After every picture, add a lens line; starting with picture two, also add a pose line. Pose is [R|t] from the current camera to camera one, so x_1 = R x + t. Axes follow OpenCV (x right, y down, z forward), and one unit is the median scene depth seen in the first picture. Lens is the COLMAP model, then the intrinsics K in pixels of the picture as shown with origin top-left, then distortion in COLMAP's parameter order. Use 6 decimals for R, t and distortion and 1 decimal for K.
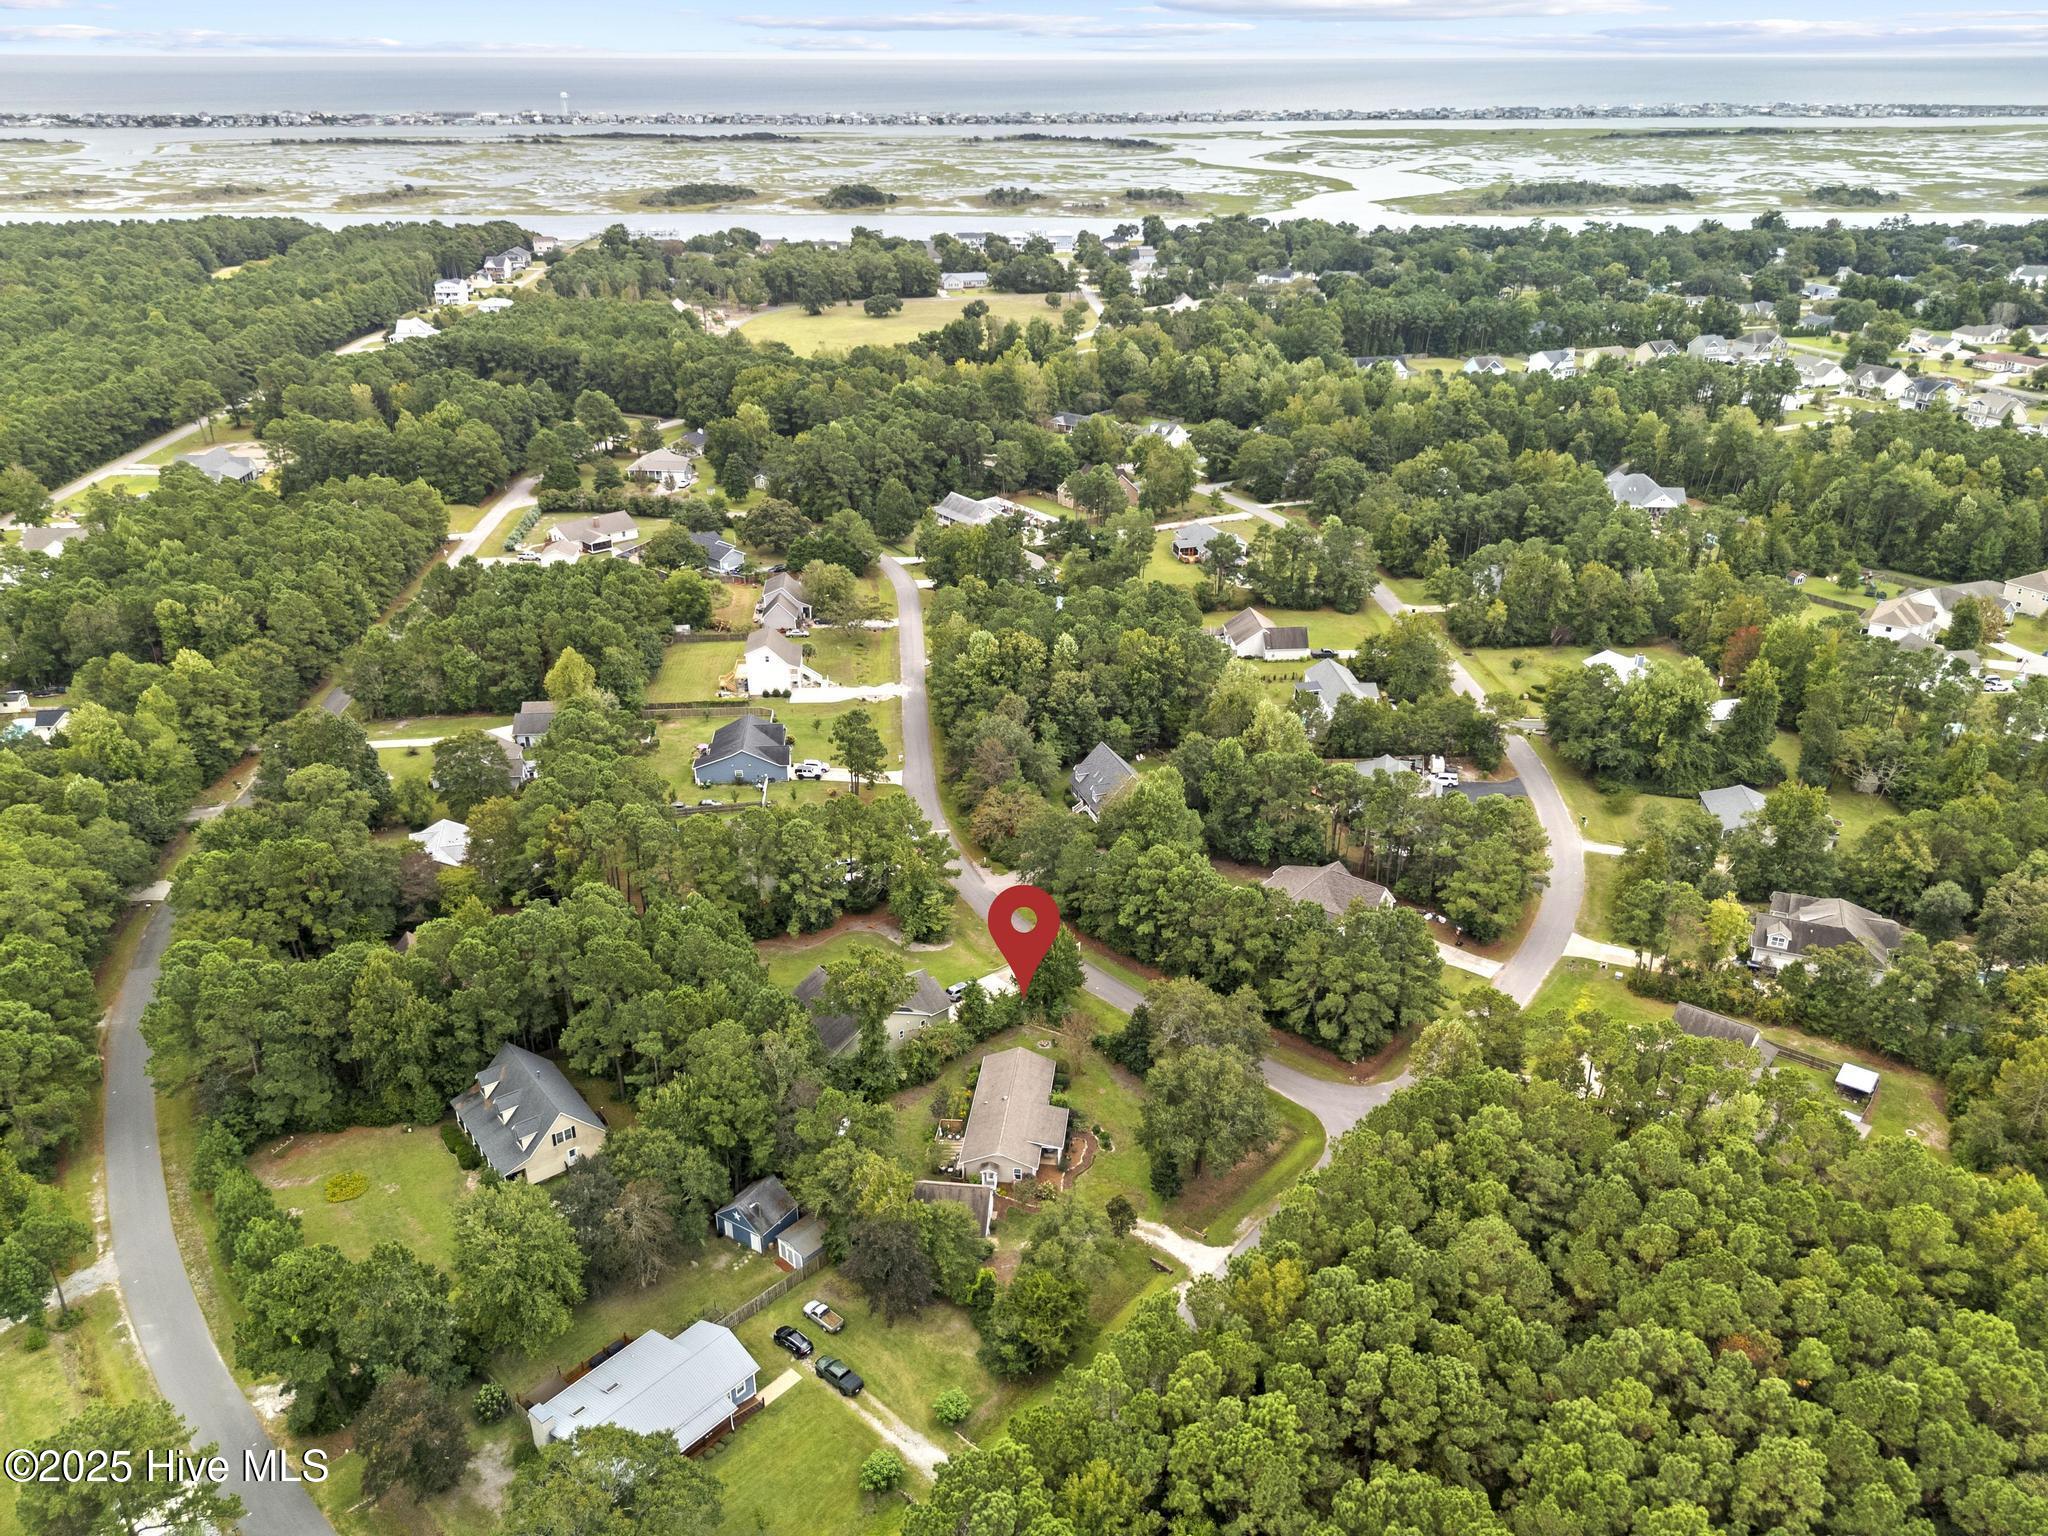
lens RADIAL K [[1500.2, 0, 1032.3], [0, 1500.2, 771.8], [0, 0, 1]] dist [0.056981, -0.056371]
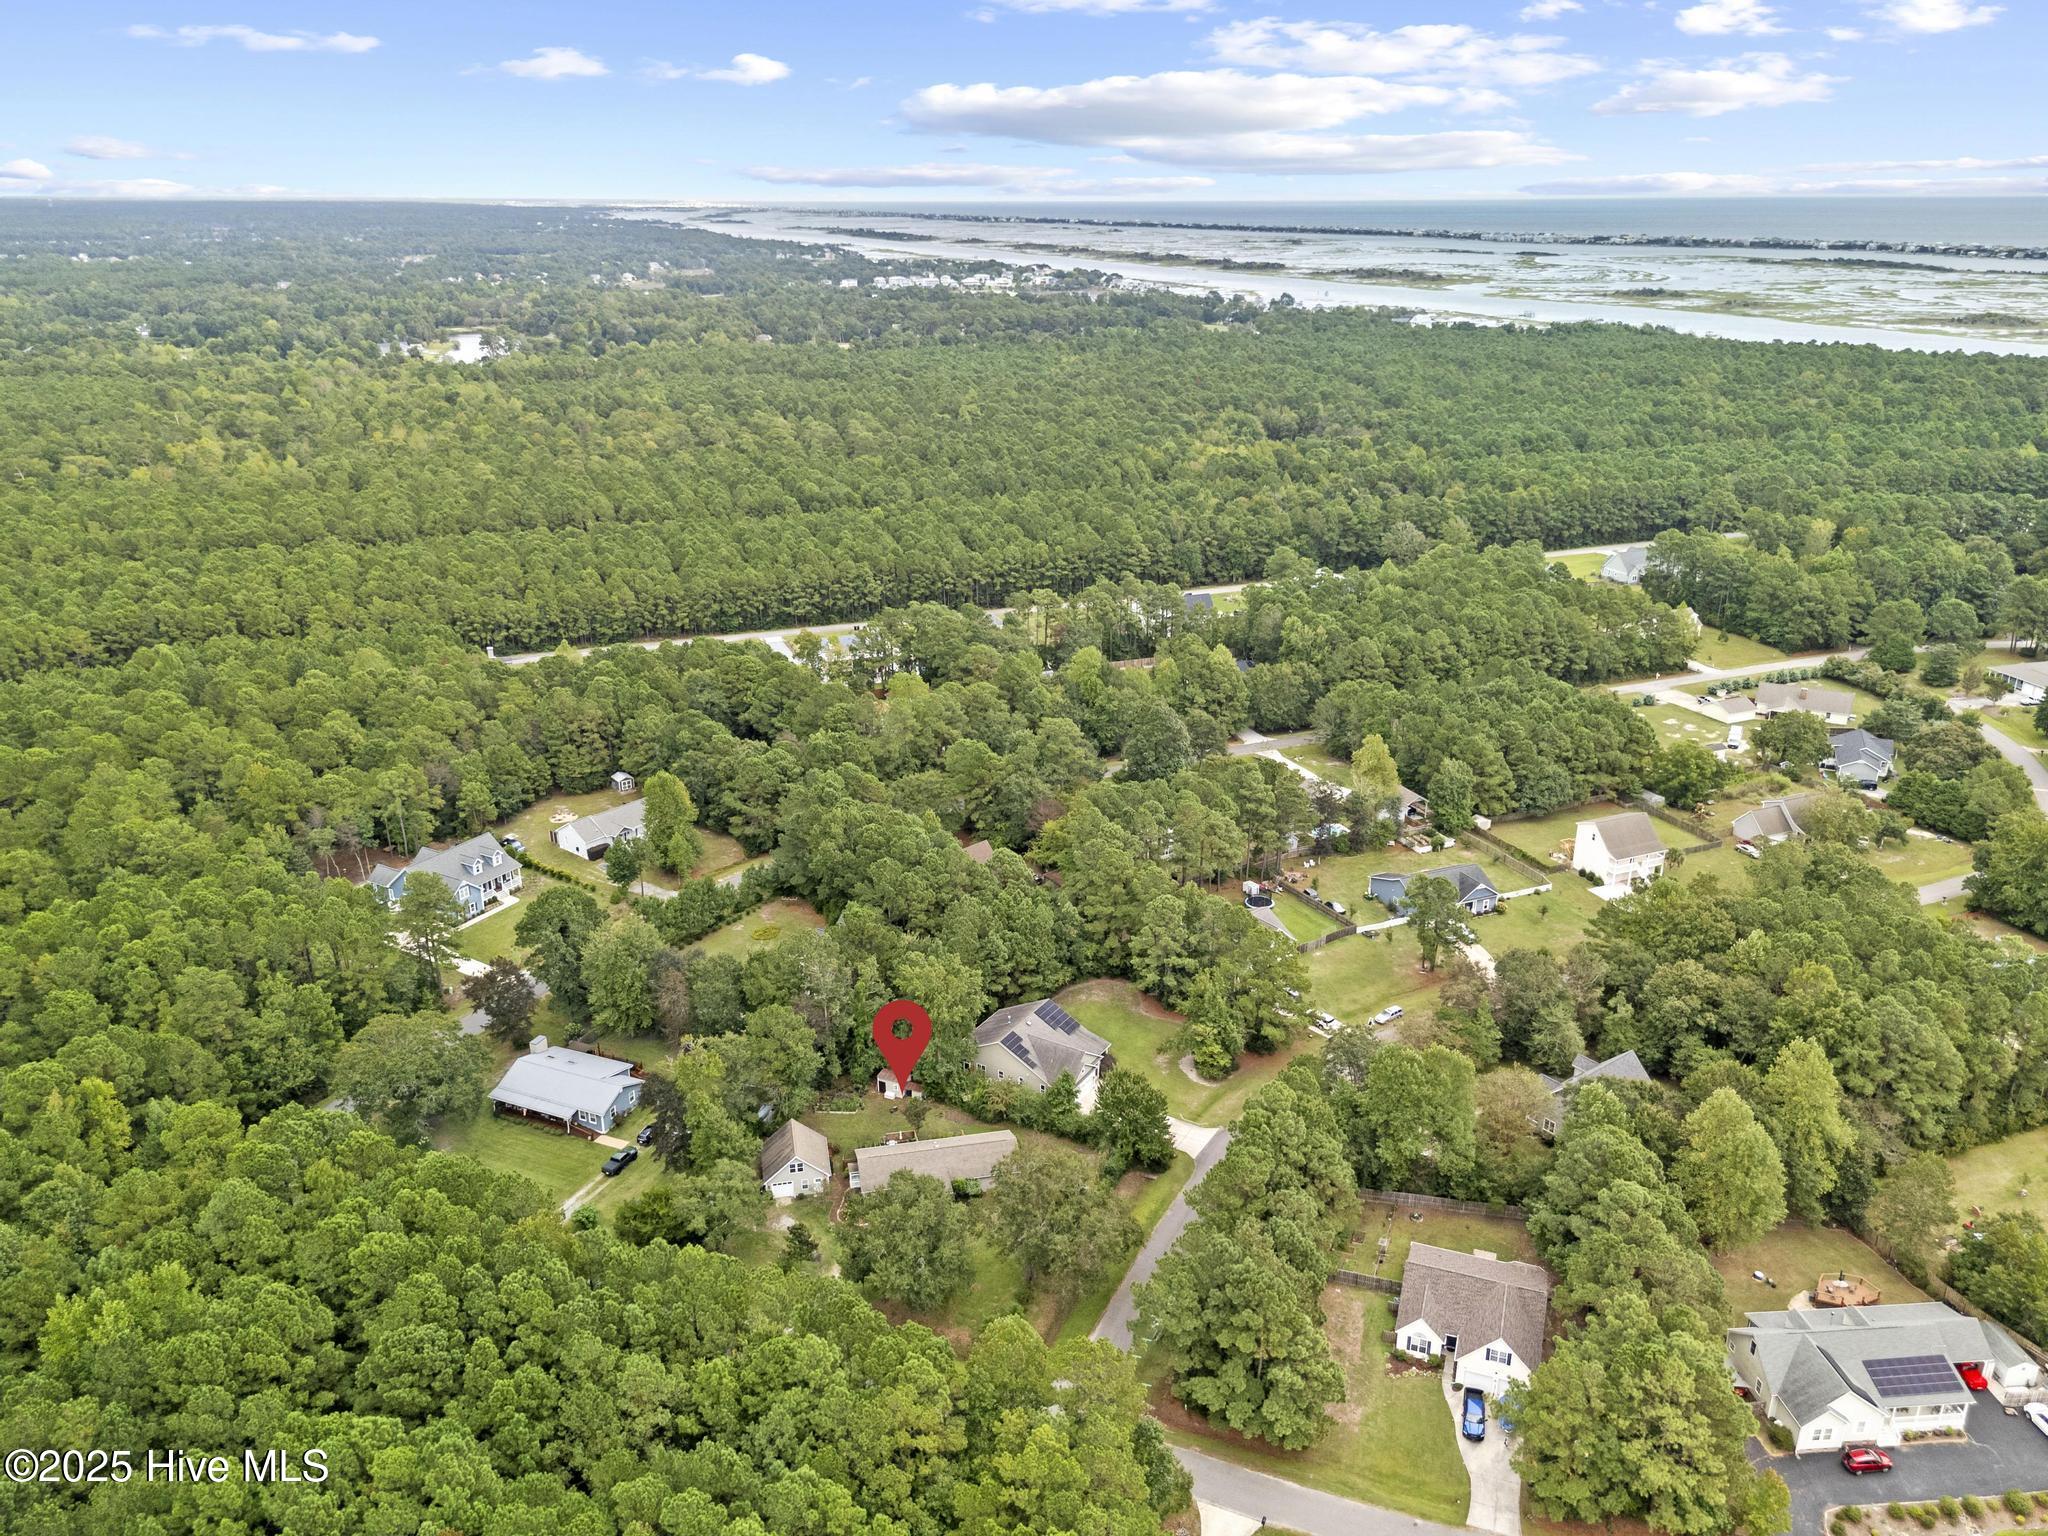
lens RADIAL K [[1500.2, 0, 1032.3], [0, 1500.2, 771.8], [0, 0, 1]] dist [0.056981, -0.056371]
pose [[0.315569, 0.336143, -0.887369, 0.108623], [-0.404333, 0.893642, 0.194729, -0.032076], [0.858447, 0.297342, 0.417920, 0.068204]]
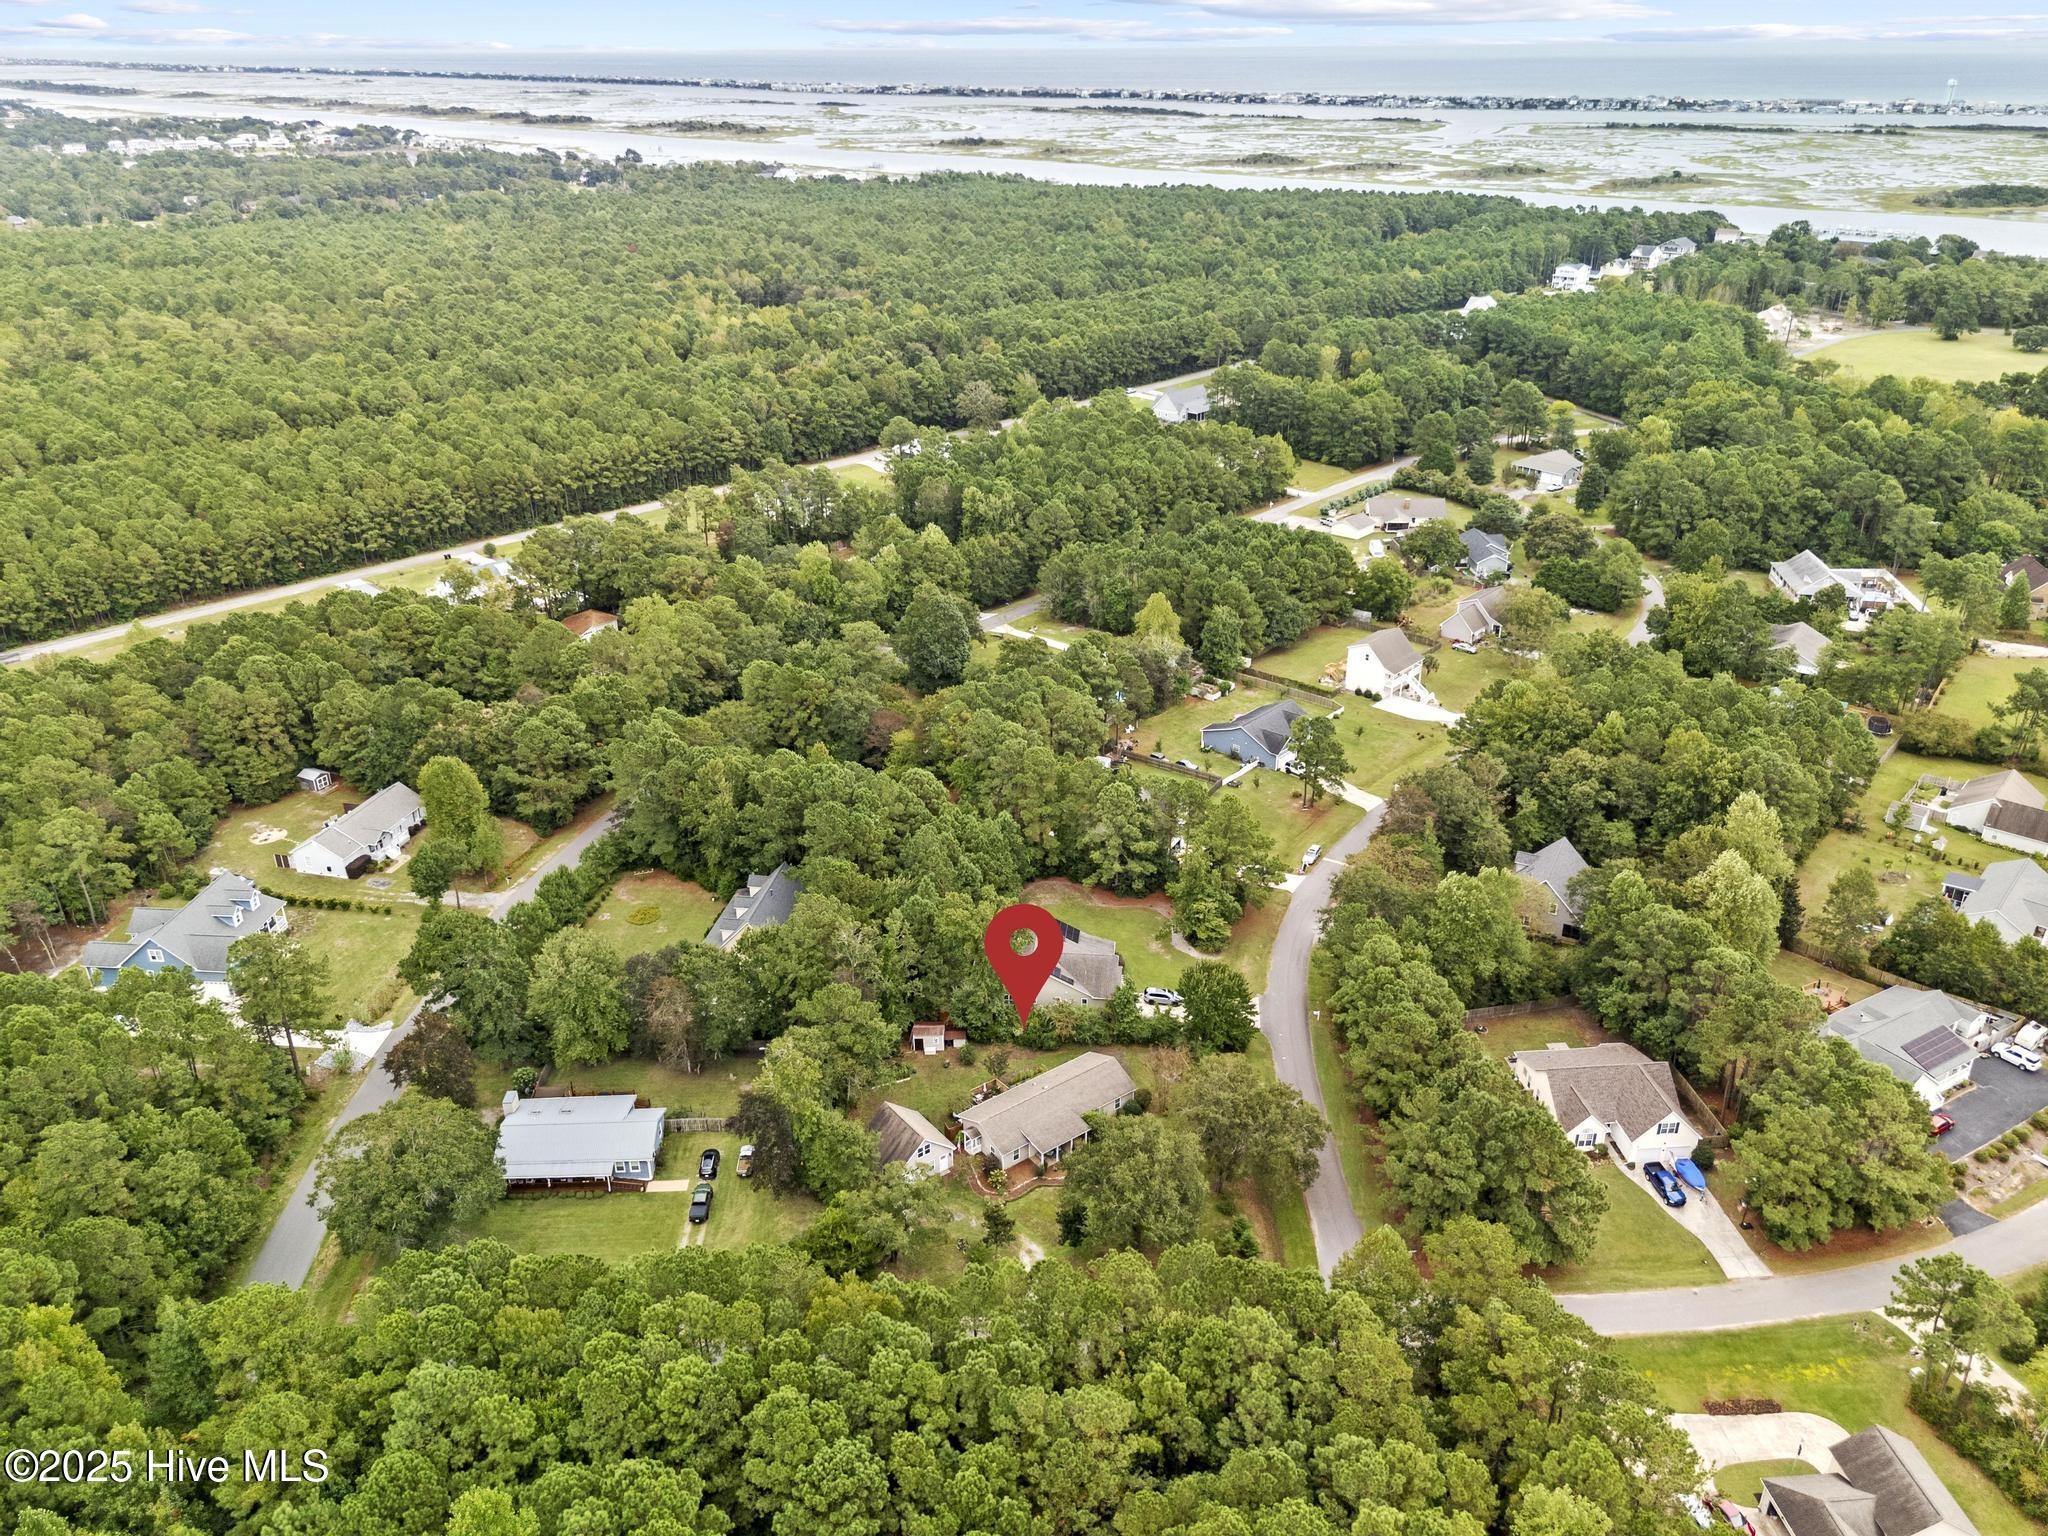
lens RADIAL K [[1500.2, 0, 1032.3], [0, 1500.2, 771.8], [0, 0, 1]] dist [0.056981, -0.056371]
pose [[0.691710, 0.310426, -0.652053, 0.070997], [-0.305514, 0.943910, 0.125277, -0.012972], [0.654369, 0.112556, 0.747752, 0.029136]]
